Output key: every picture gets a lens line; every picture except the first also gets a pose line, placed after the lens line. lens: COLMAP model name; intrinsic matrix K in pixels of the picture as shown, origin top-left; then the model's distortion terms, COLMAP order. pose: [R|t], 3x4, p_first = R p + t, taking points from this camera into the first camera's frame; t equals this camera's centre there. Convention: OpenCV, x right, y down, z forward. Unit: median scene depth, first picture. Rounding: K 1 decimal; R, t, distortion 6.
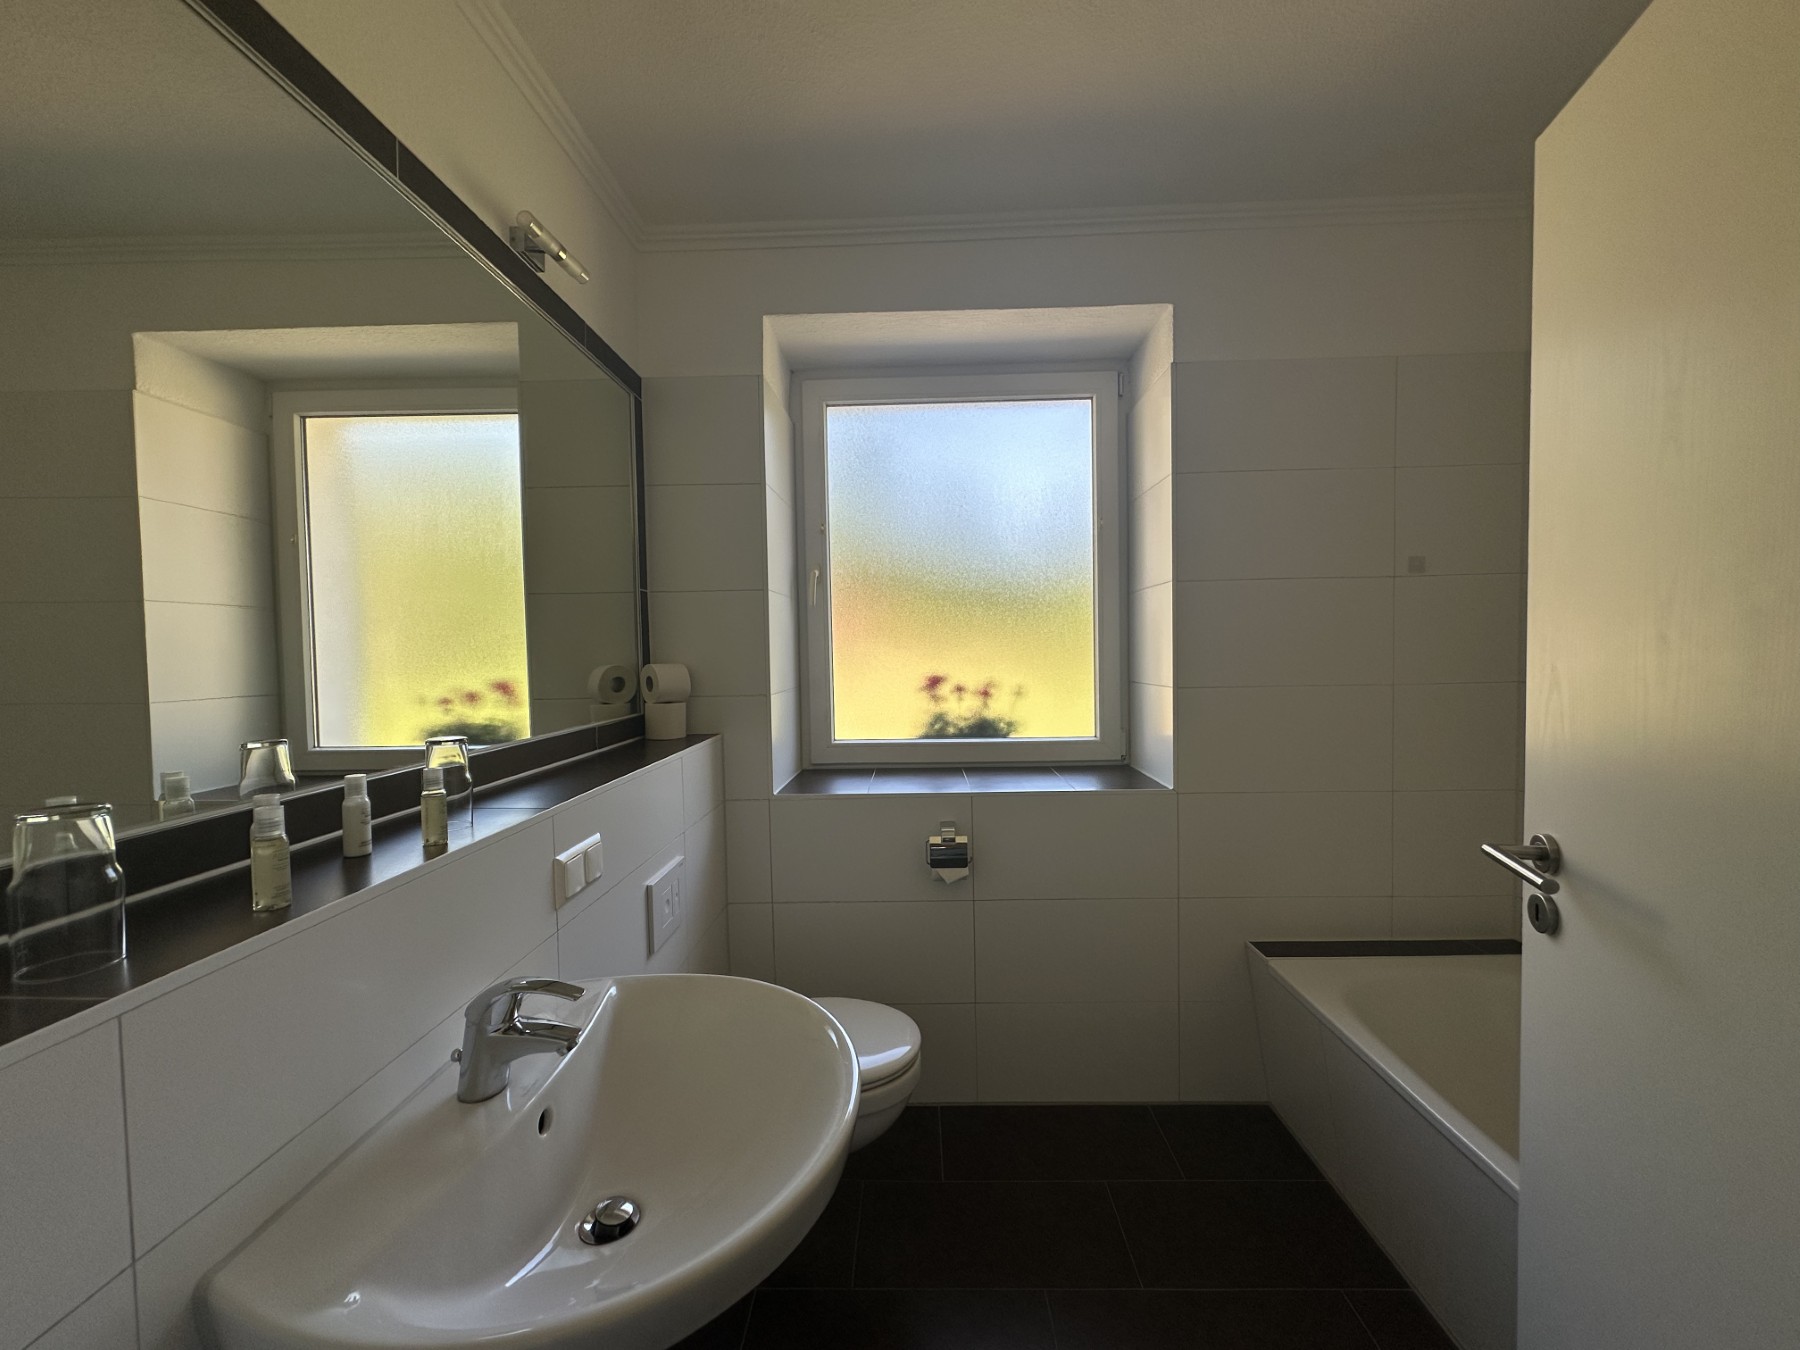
lens RADIAL K [[713.8, 0, 890.4], [0, 713.8, 669.9], [0, 0, 1]] dist [-0.004405, 0.001887]
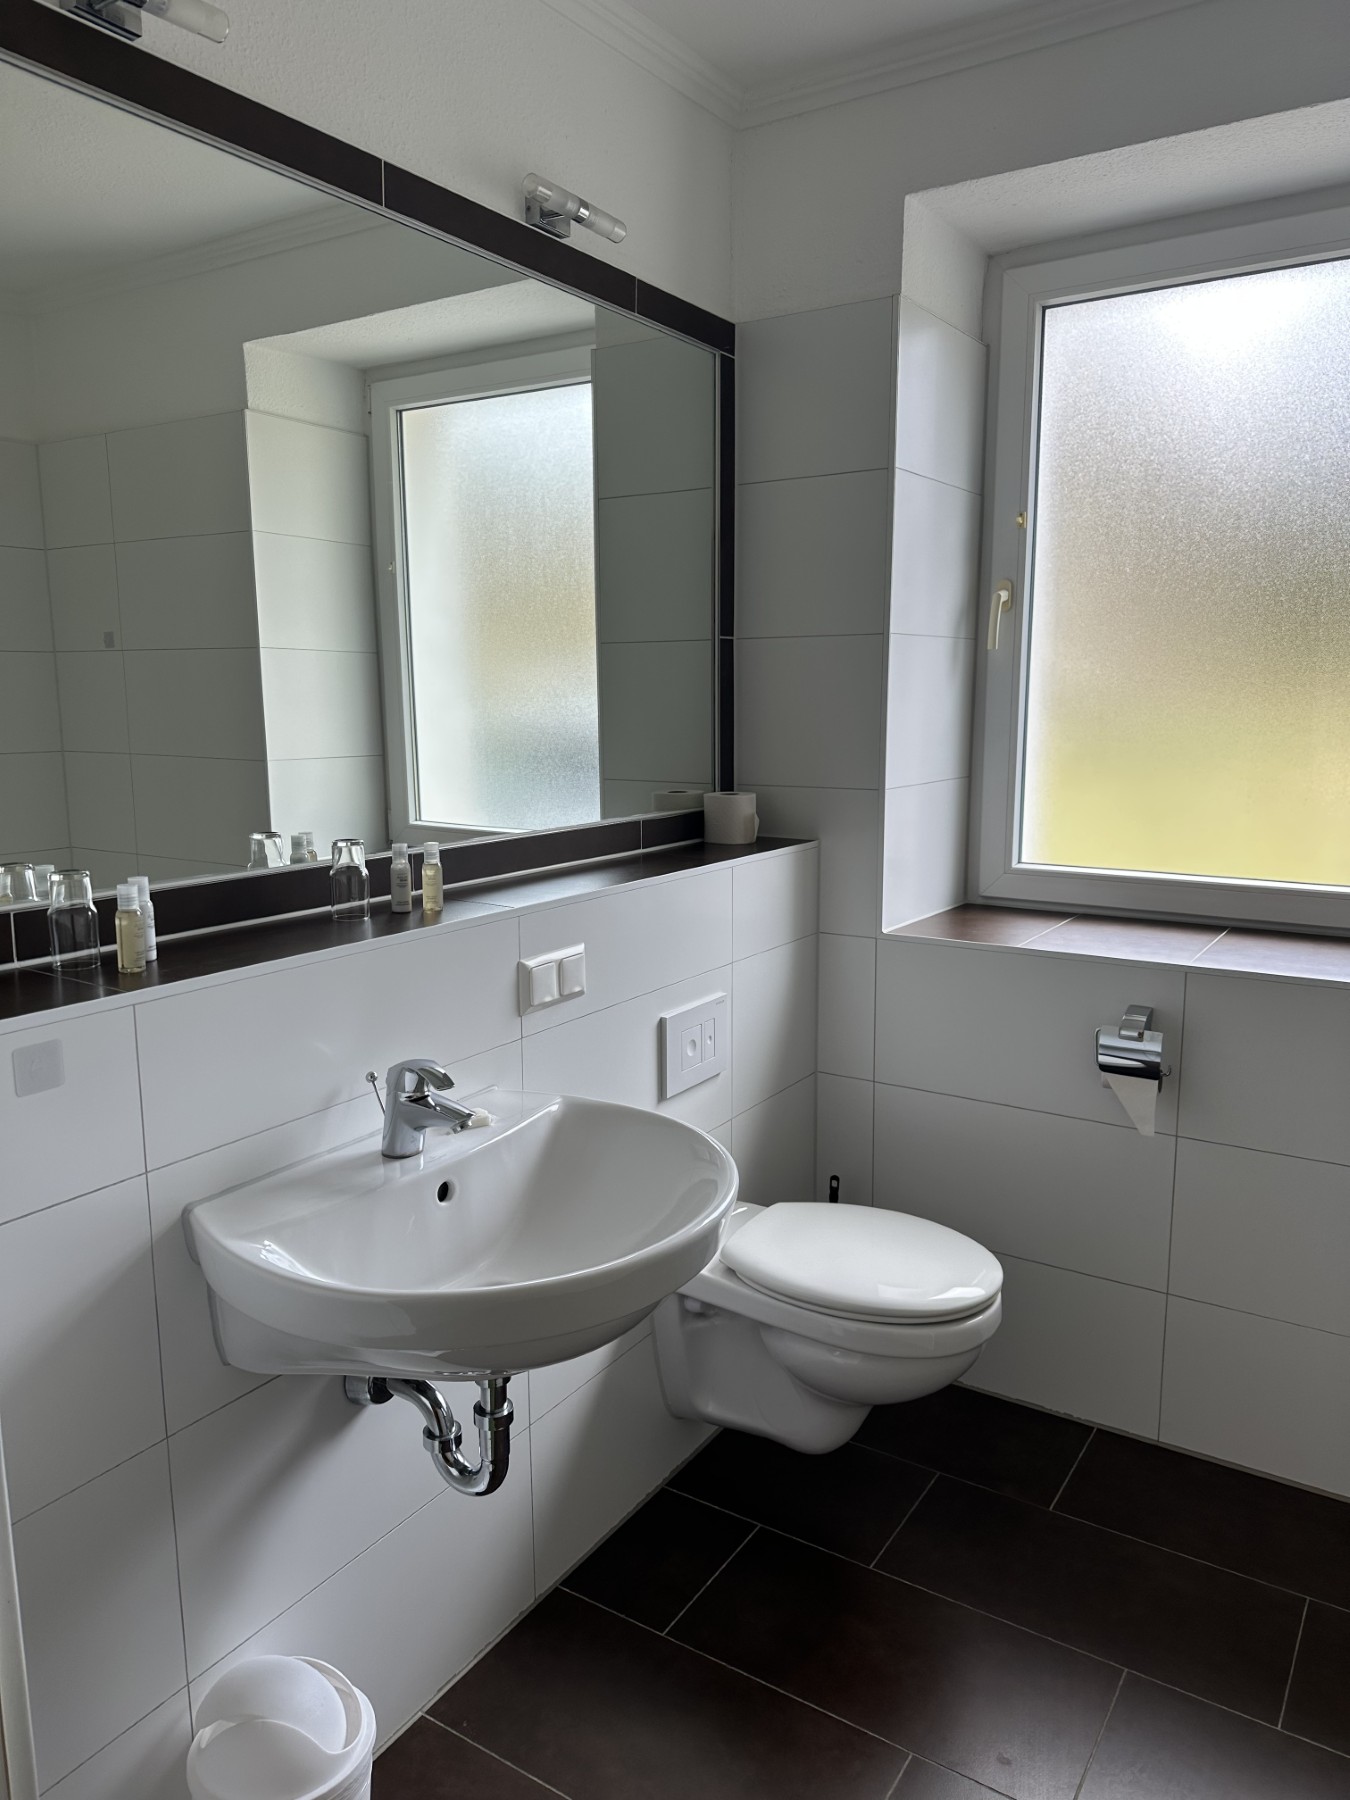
lens RADIAL K [[1286.2, 0, 687.3], [0, 1286.2, 903.8], [0, 0, 1]] dist [0.025329, -0.011509]
pose [[0.852996, 0.098211, -0.512595, 0.324070], [-0.023306, 0.988324, 0.150577, -0.038544], [0.521398, -0.116495, 0.845324, -0.166972]]
